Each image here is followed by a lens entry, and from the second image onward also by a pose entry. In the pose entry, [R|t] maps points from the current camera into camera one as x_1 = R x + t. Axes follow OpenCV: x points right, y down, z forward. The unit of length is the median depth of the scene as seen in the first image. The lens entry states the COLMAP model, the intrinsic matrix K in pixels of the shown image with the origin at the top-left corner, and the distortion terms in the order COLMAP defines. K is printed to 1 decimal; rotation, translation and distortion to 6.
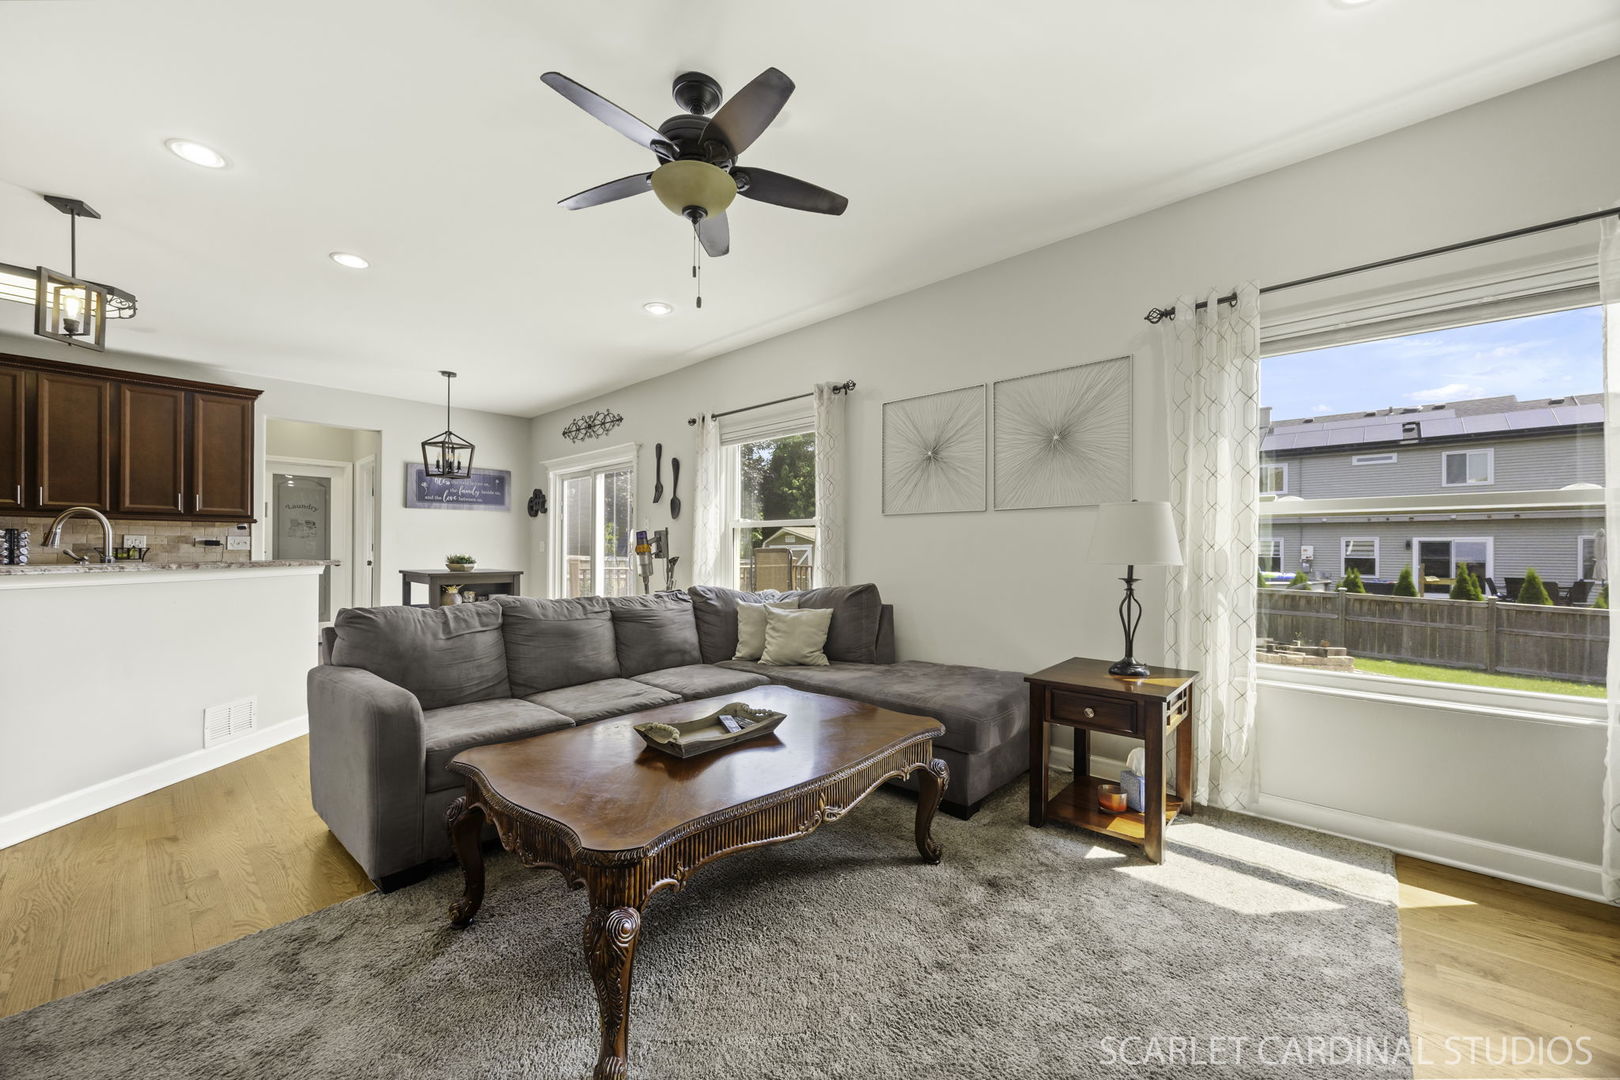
lens RADIAL K [[619.3, 0, 797.1], [0, 619.3, 552.9], [0, 0, 1]] dist [0.000830, -0.000754]
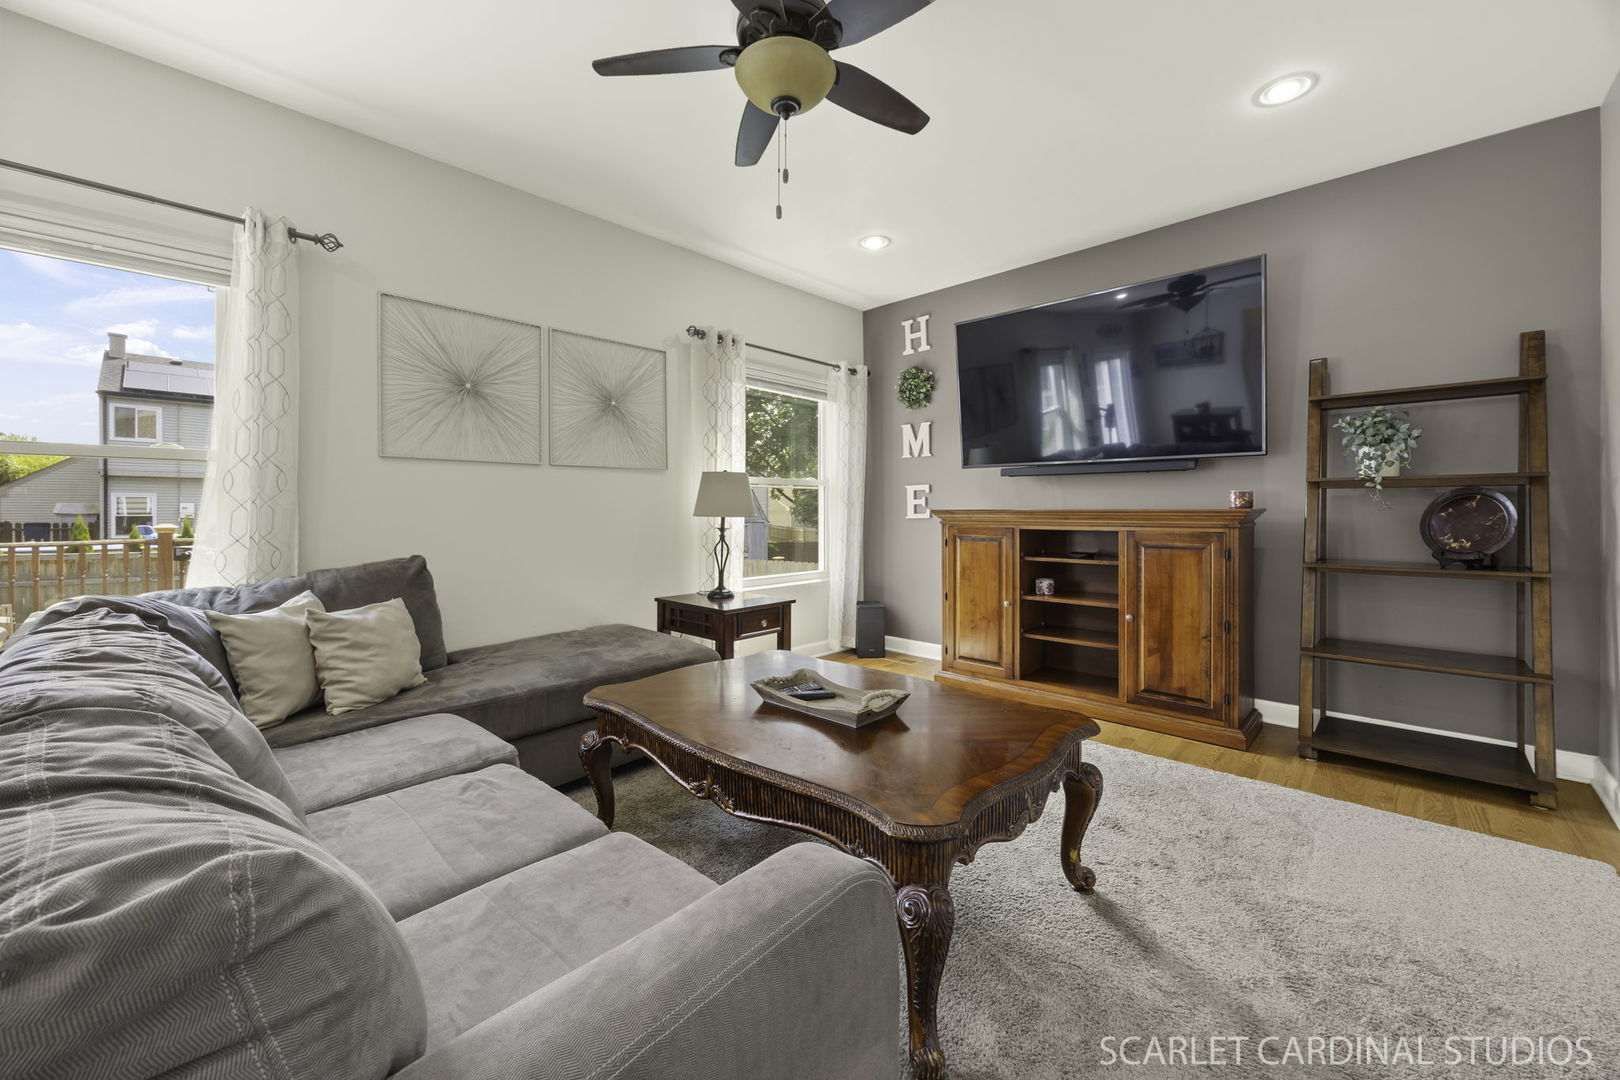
lens RADIAL K [[619.3, 0, 810.7], [0, 619.3, 518.3], [0, 0, 1]] dist [0.000830, -0.000754]
pose [[0.018472, -0.020600, 0.999617, -0.377790], [0.004942, 0.999777, 0.020512, -0.003075], [-0.999817, 0.004561, 0.018570, 0.359092]]
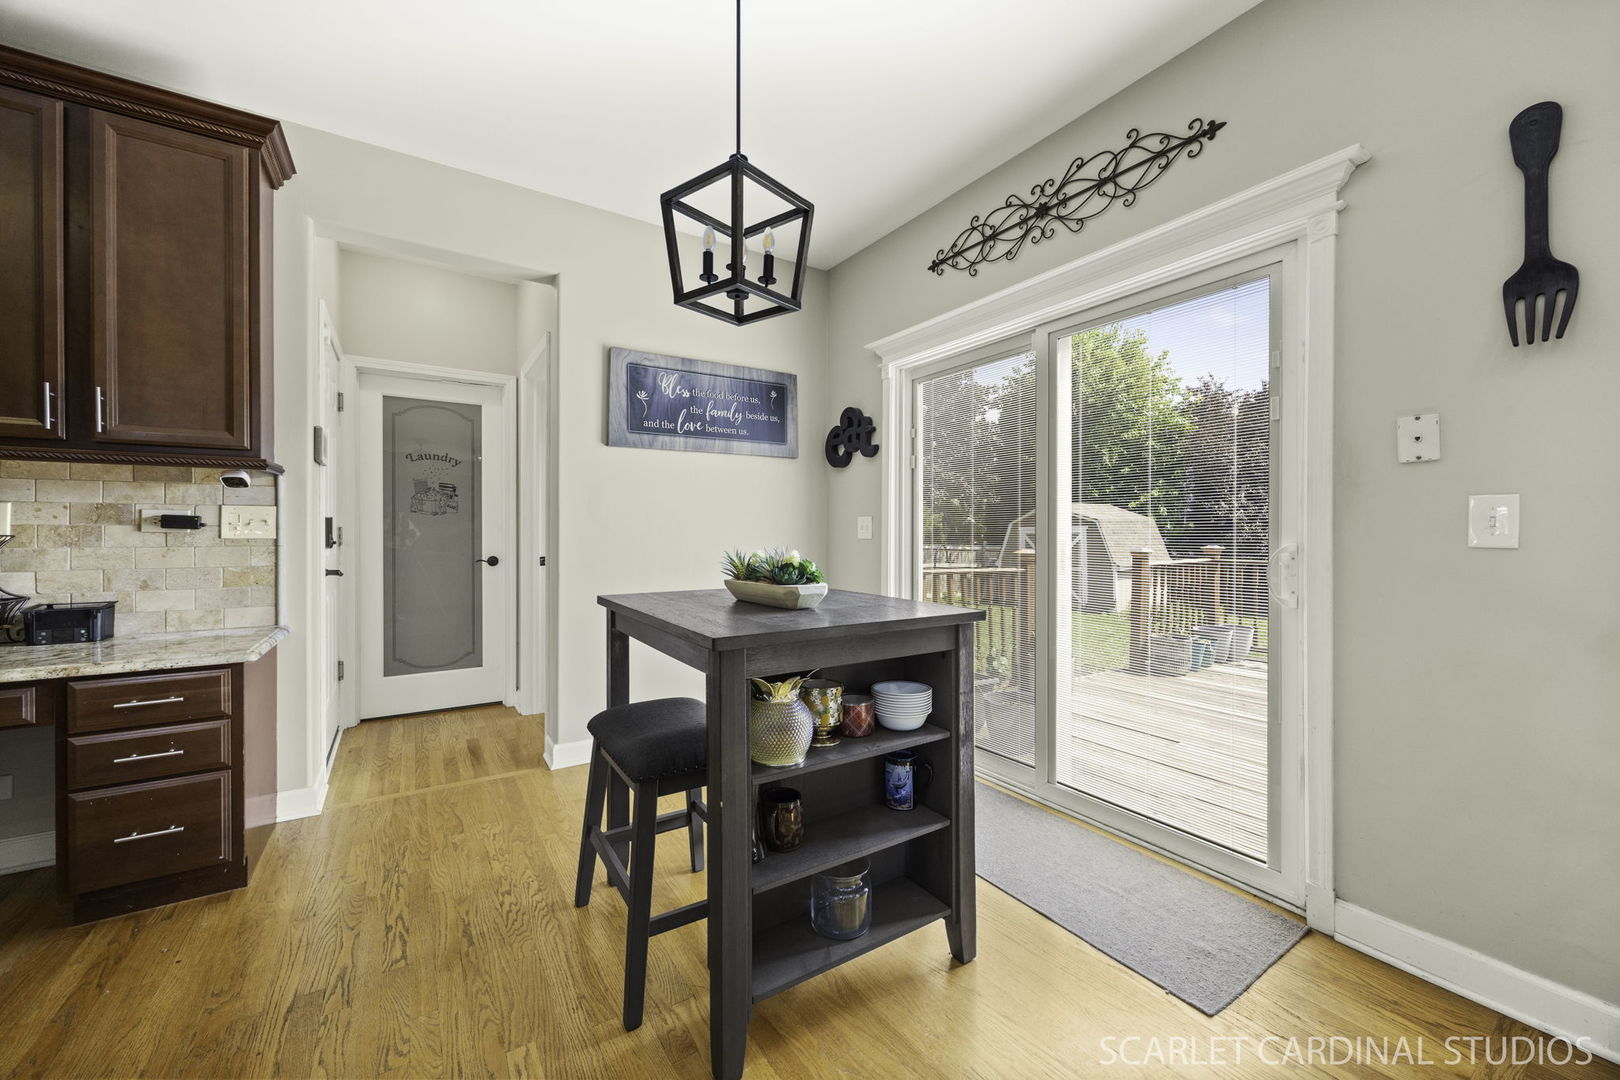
lens RADIAL K [[619.3, 0, 798.9], [0, 619.3, 528.2], [0, 0, 1]] dist [0.000830, -0.000754]
pose [[0.970890, -0.006448, -0.239438, -0.456431], [0.003084, 0.999891, -0.014419, -0.005079], [0.239505, 0.013261, 0.970804, 0.700219]]
